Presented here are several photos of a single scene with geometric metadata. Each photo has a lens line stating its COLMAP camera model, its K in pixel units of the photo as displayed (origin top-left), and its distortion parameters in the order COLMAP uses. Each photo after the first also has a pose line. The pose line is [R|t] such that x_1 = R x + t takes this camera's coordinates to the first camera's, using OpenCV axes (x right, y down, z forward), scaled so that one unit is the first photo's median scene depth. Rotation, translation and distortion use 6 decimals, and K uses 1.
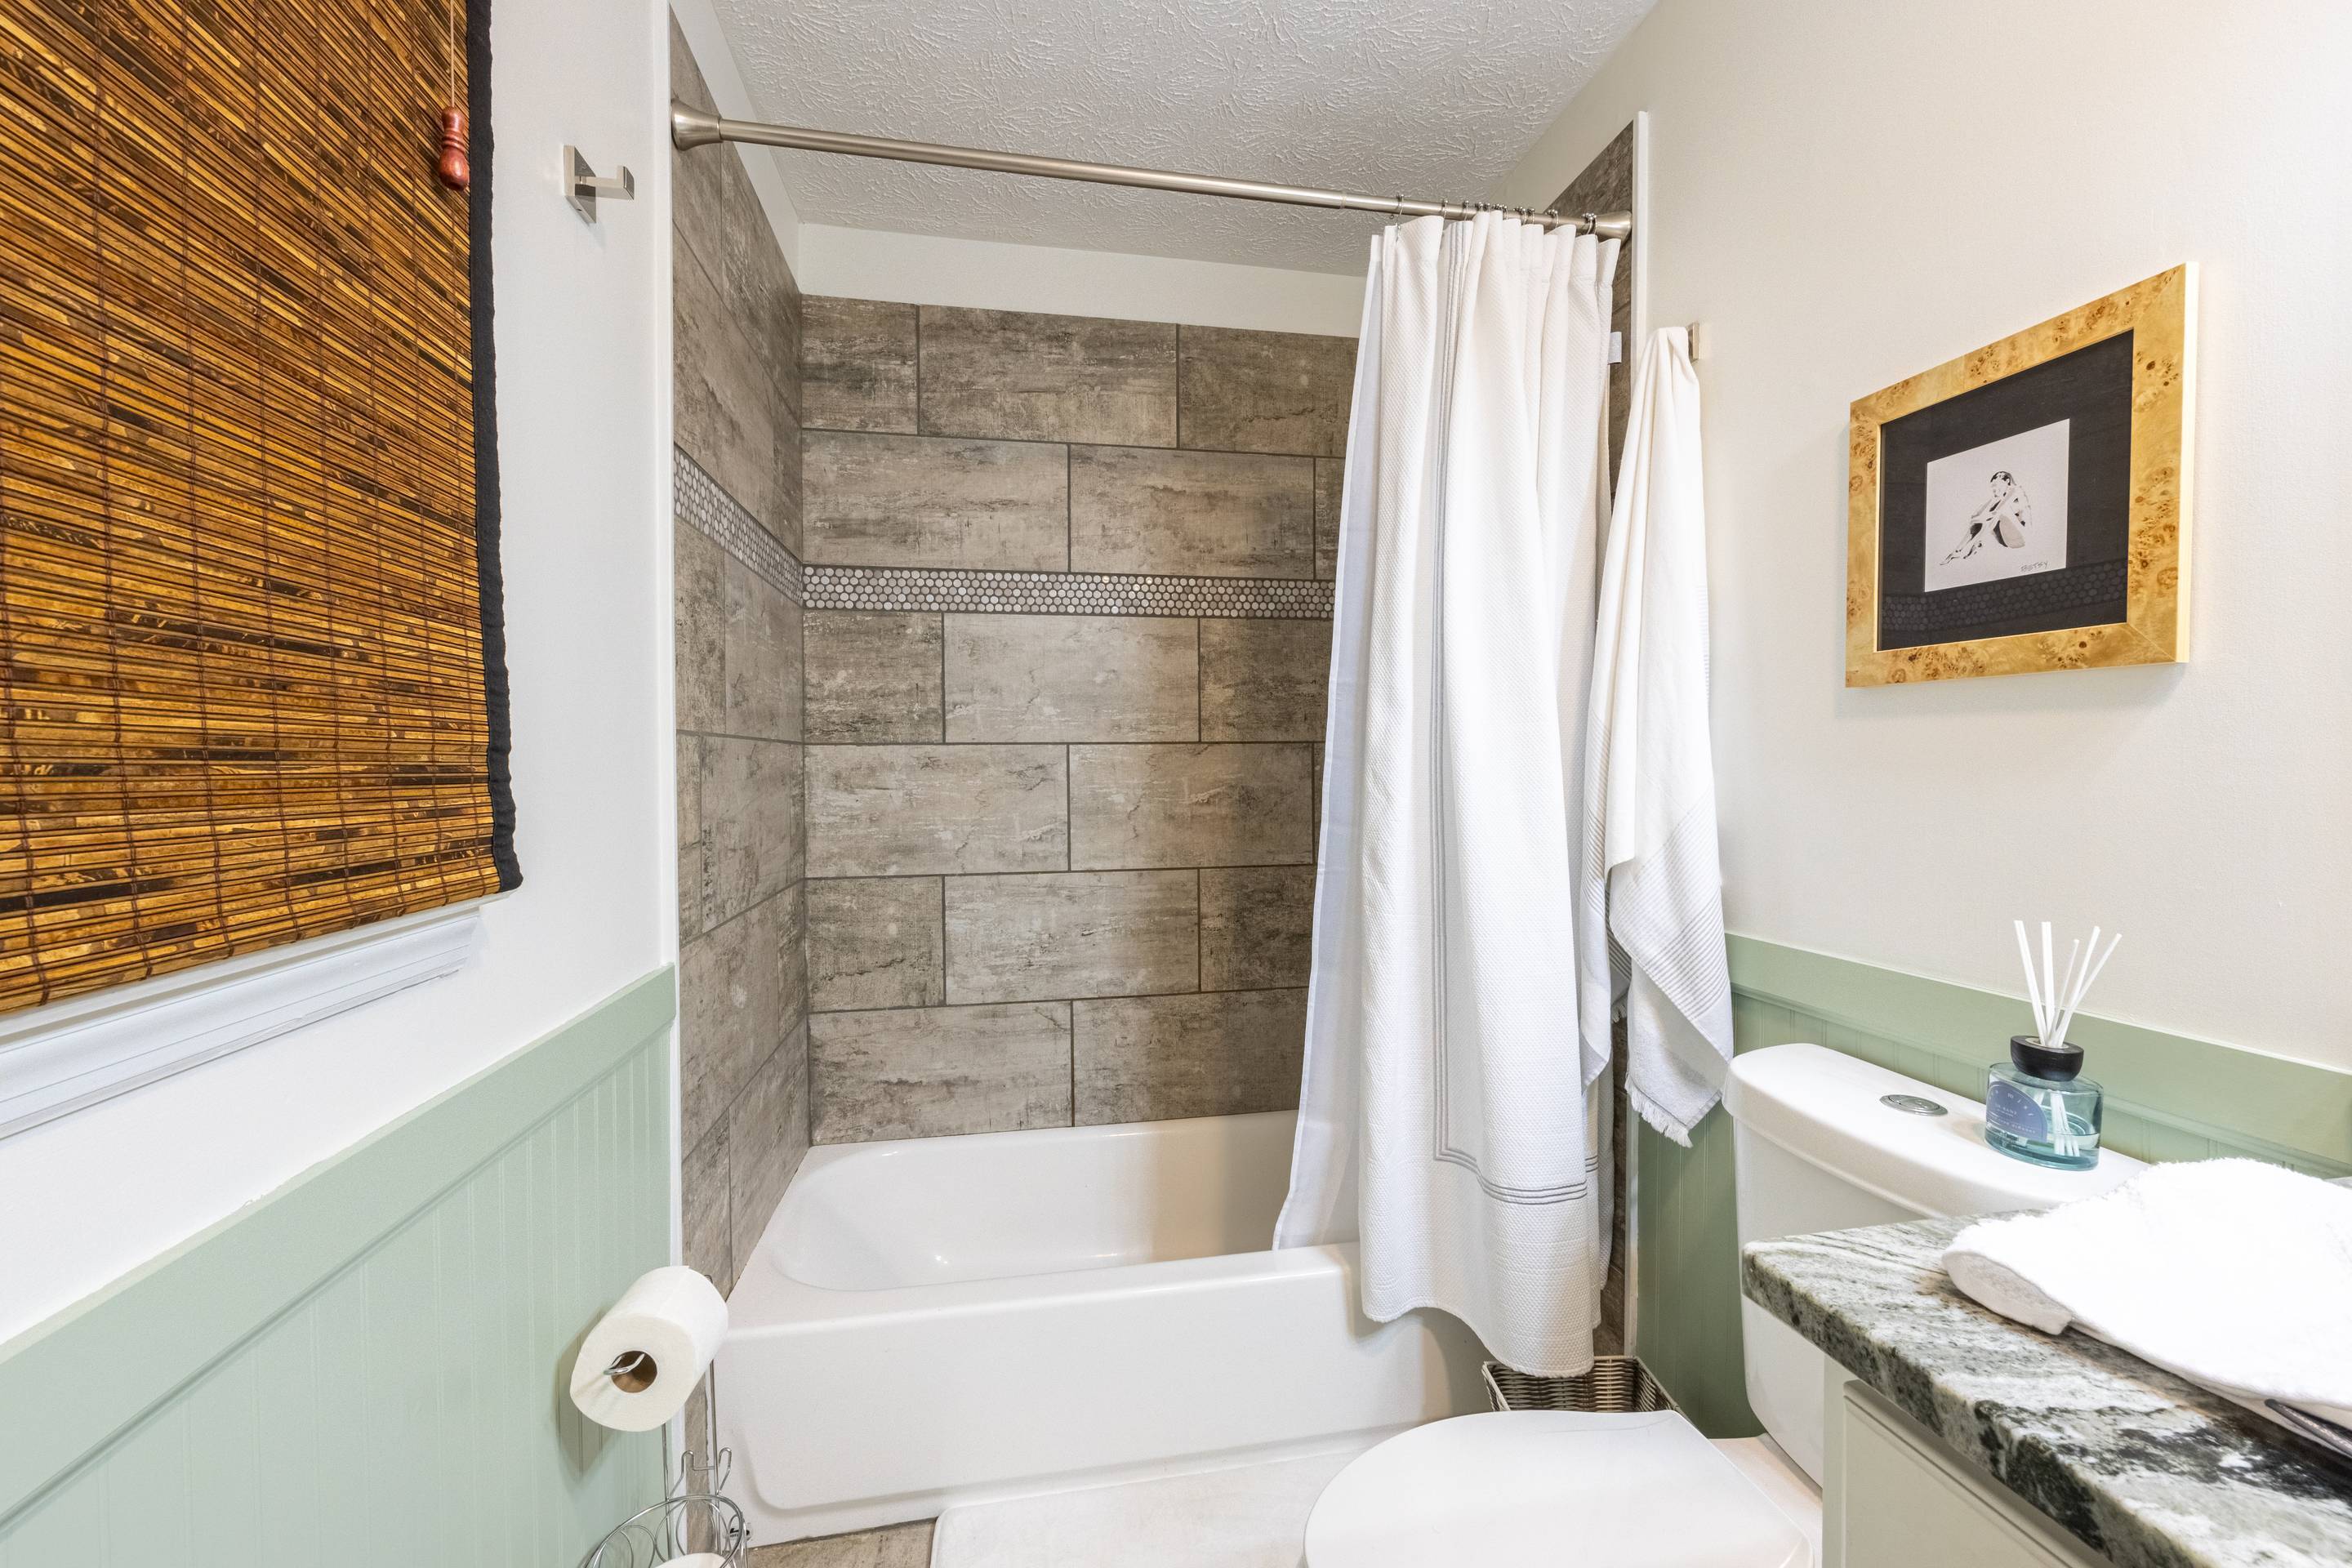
lens RADIAL K [[947.5, 0, 1187.6], [0, 947.5, 781.0], [0, 0, 1]] dist [-0.000451, 0.000514]
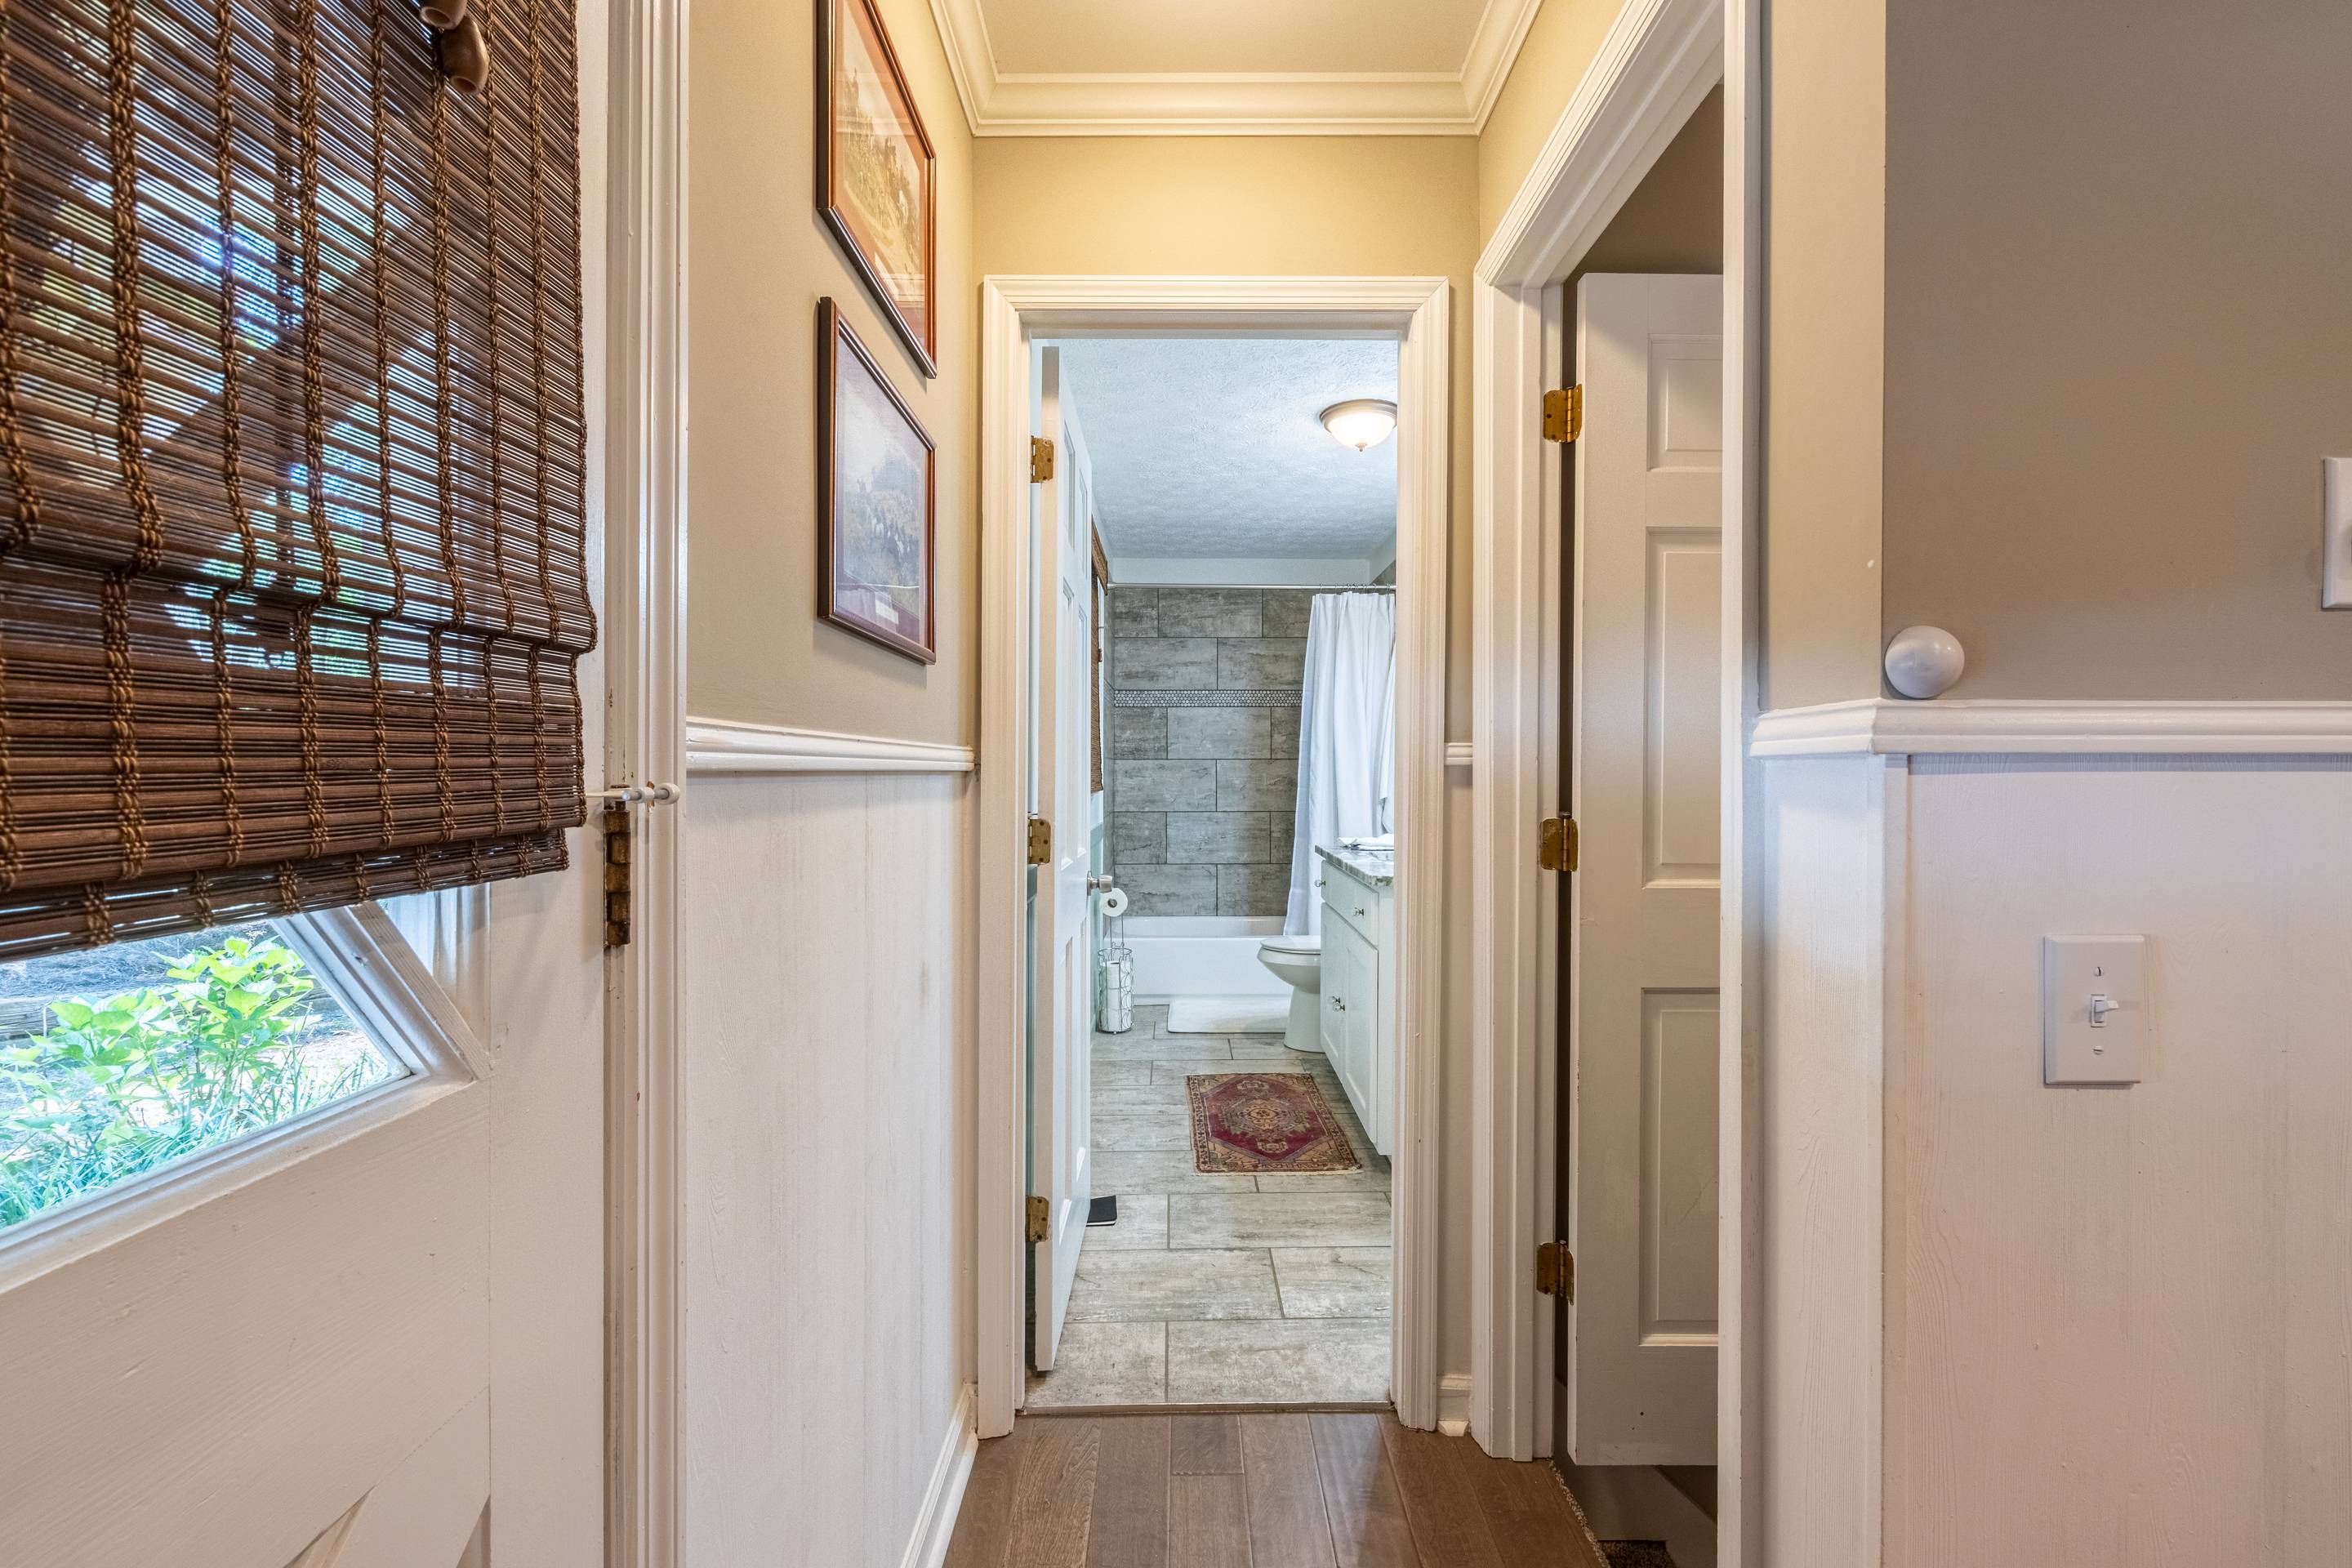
lens RADIAL K [[947.5, 0, 1184.8], [0, 947.5, 773.6], [0, 0, 1]] dist [-0.000451, 0.000514]
pose [[0.983828, 0.005403, -0.179033, 0.256997], [-0.008107, 0.999864, -0.014374, 0.036647], [0.178931, 0.015593, 0.983738, -1.572099]]
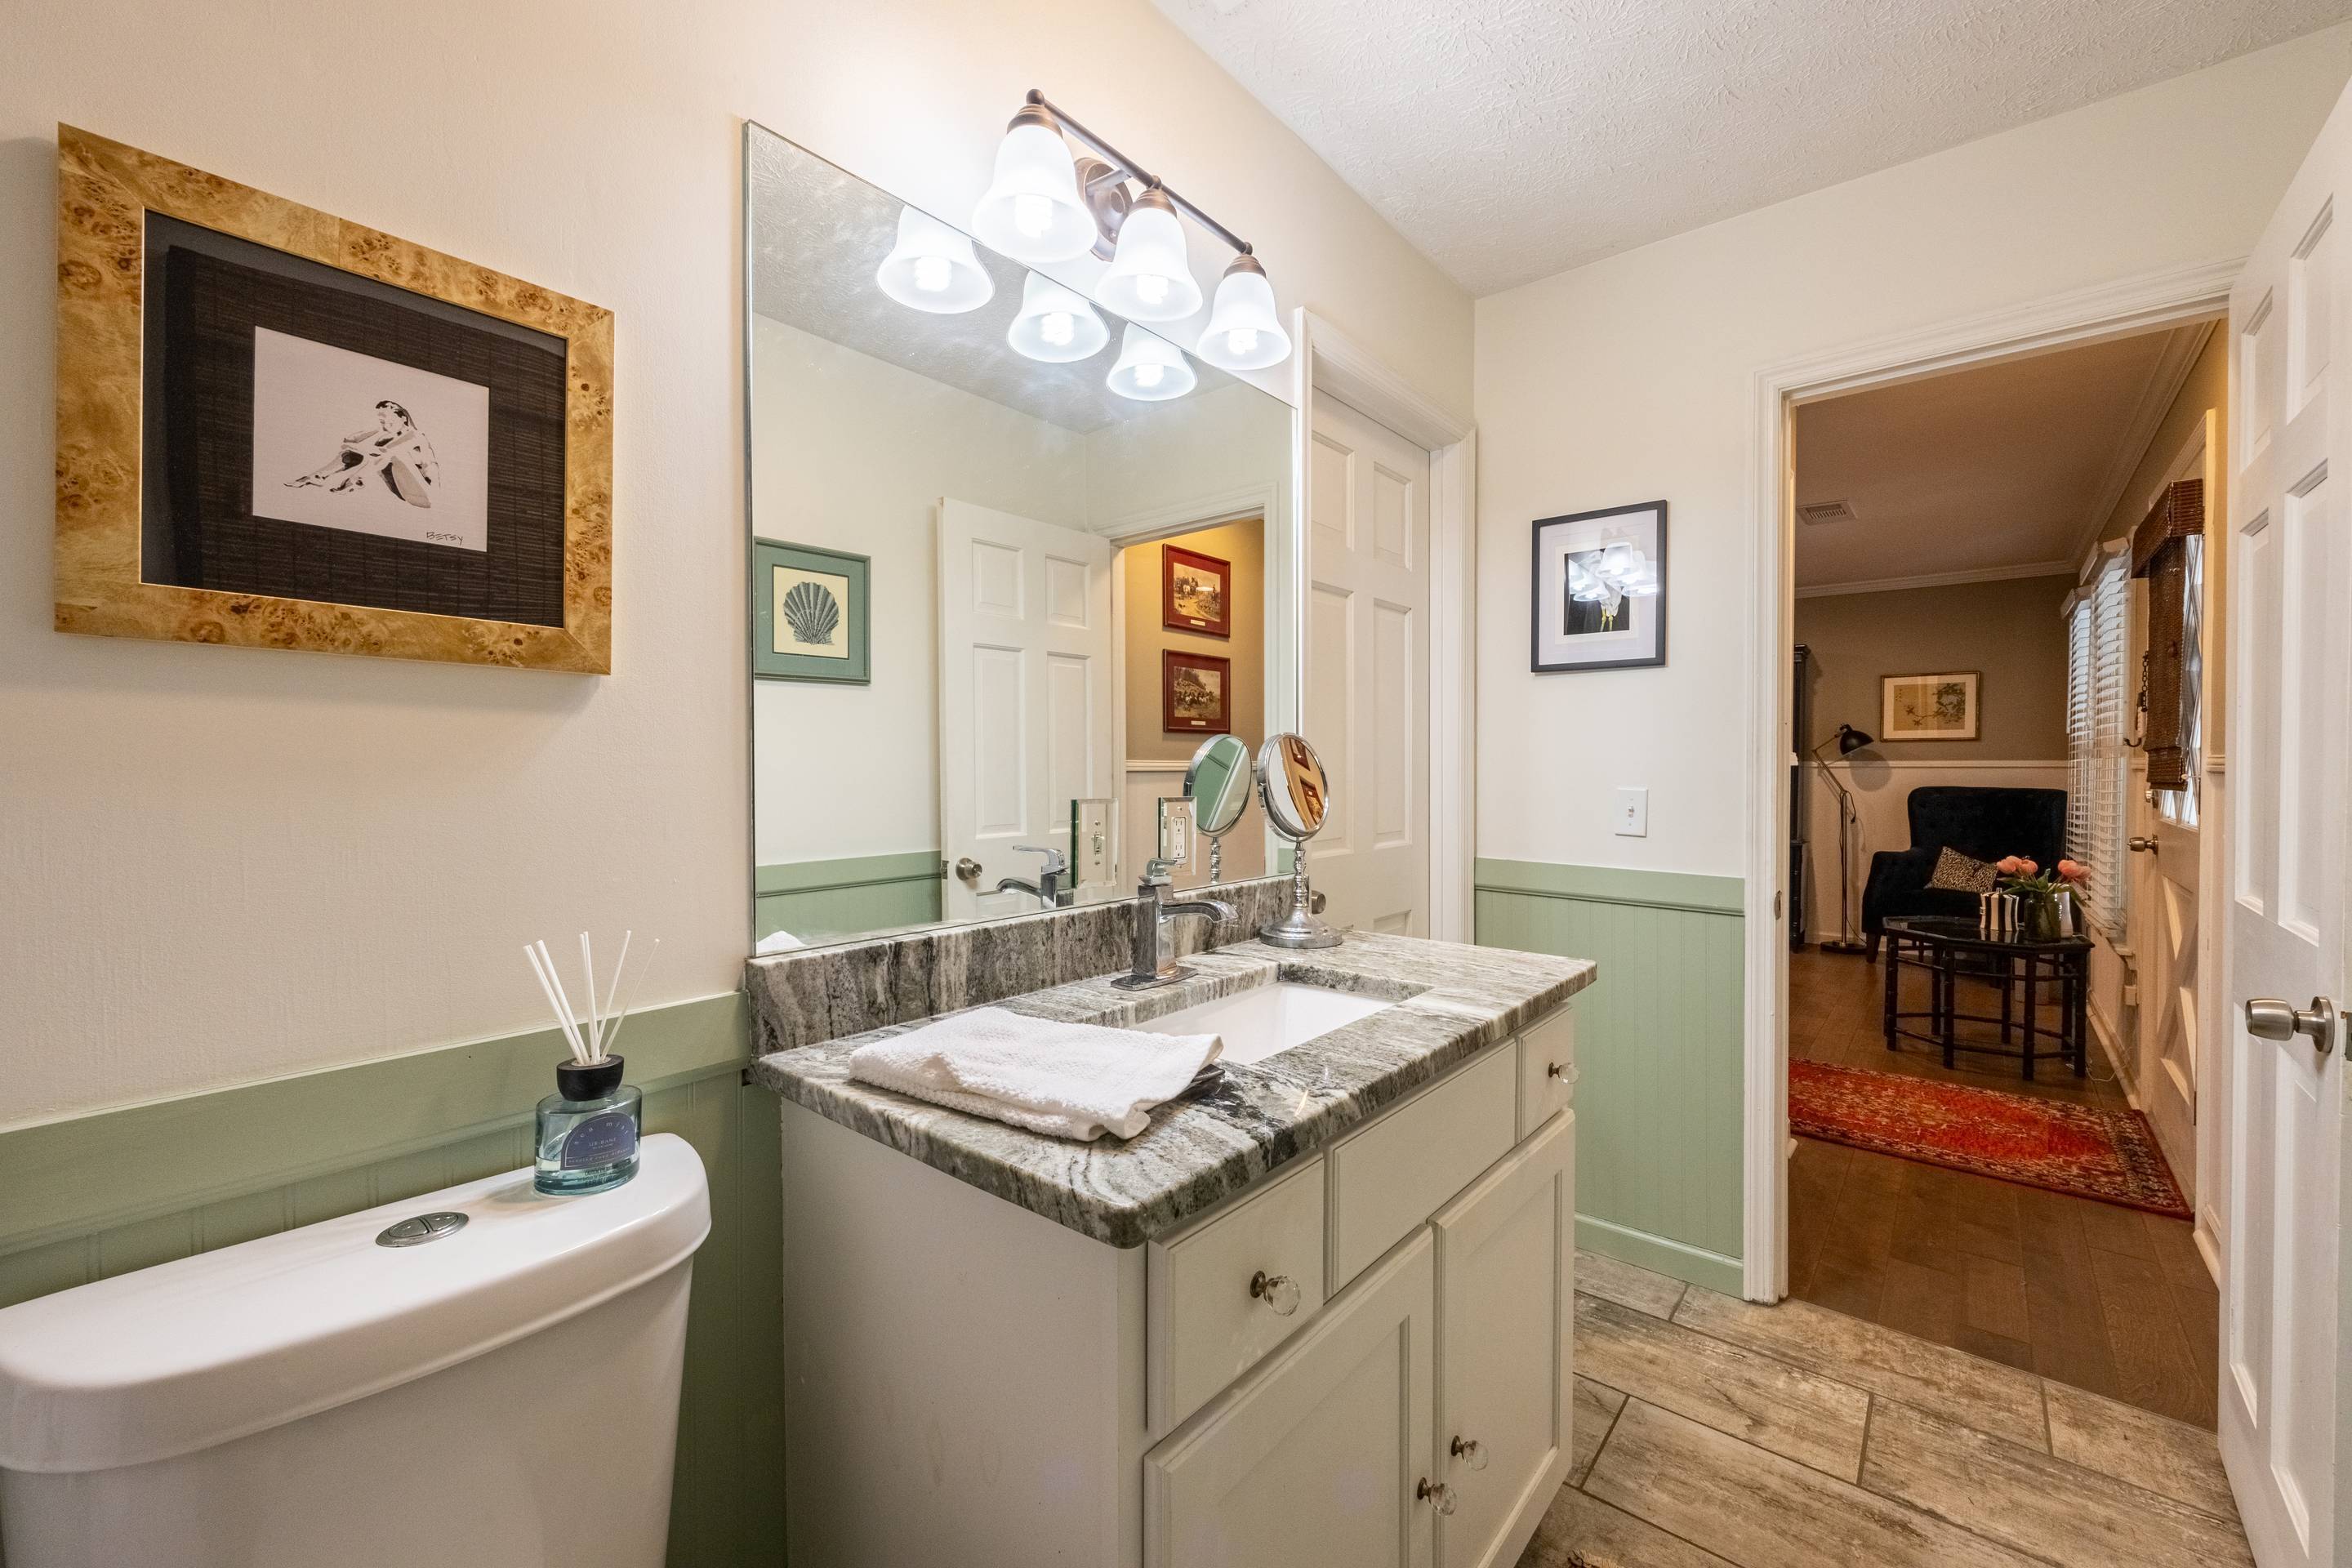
lens RADIAL K [[947.5, 0, 1178.2], [0, 947.5, 780.6], [0, 0, 1]] dist [-0.000451, 0.000514]
pose [[-0.633896, -0.006392, 0.773392, -0.087852], [0.018549, 0.999553, 0.023464, -0.007448], [-0.773195, 0.029220, -0.633494, 0.494308]]
